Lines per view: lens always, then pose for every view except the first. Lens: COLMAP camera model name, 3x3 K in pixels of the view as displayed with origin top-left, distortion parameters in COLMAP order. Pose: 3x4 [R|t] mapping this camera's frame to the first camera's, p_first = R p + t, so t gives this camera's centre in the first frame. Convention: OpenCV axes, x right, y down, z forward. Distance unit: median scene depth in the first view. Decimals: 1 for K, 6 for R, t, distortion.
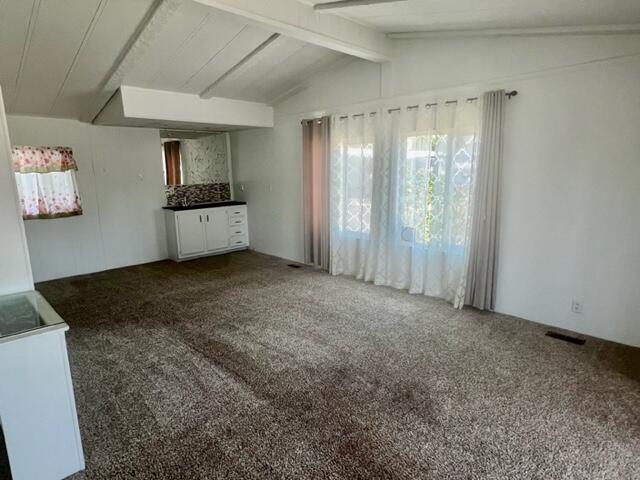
lens RADIAL K [[377.1, 0, 318.8], [0, 377.1, 244.3], [0, 0, 1]] dist [-0.007847, 0.002927]
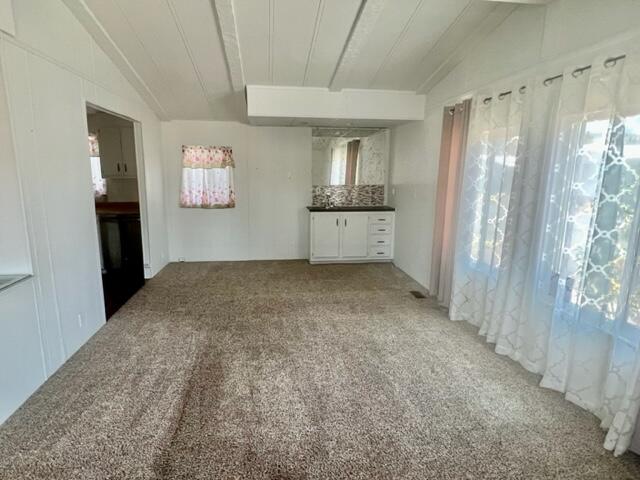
lens RADIAL K [[377.1, 0, 319.1], [0, 377.1, 240.7], [0, 0, 1]] dist [-0.007847, 0.002927]
pose [[0.800141, 0.134974, -0.584429, 0.254569], [-0.140856, 0.989388, 0.035653, -0.062595], [0.583039, 0.053793, 0.810661, 0.277826]]
